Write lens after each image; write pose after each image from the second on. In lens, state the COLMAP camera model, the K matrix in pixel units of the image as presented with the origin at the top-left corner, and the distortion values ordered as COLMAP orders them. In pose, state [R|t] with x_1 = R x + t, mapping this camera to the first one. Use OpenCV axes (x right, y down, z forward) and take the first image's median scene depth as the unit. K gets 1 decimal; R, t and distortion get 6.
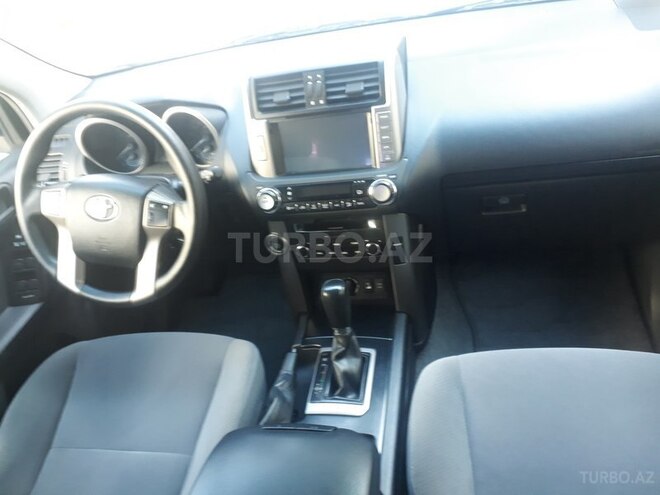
lens RADIAL K [[522.4, 0, 330.3], [0, 522.4, 247.5], [0, 0, 1]] dist [0.034908, -0.037558]
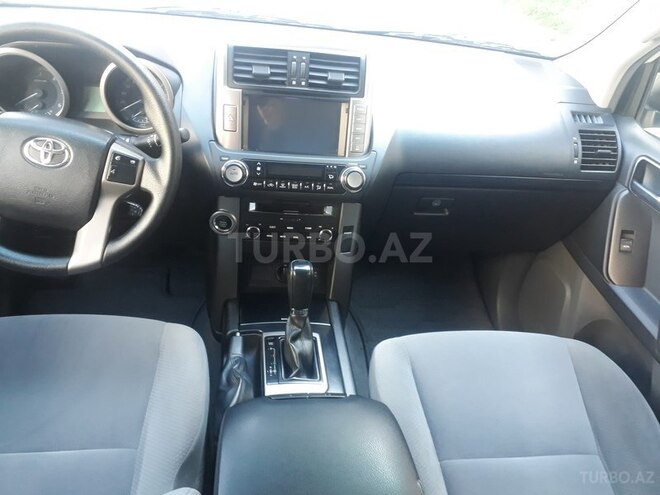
lens RADIAL K [[522.4, 0, 330.3], [0, 522.4, 247.5], [0, 0, 1]] dist [0.034908, -0.037558]
pose [[0.904374, 0.083453, 0.418501, -0.360467], [-0.064137, 0.996133, -0.060038, 0.093901], [-0.421893, 0.027456, 0.906230, 0.065774]]
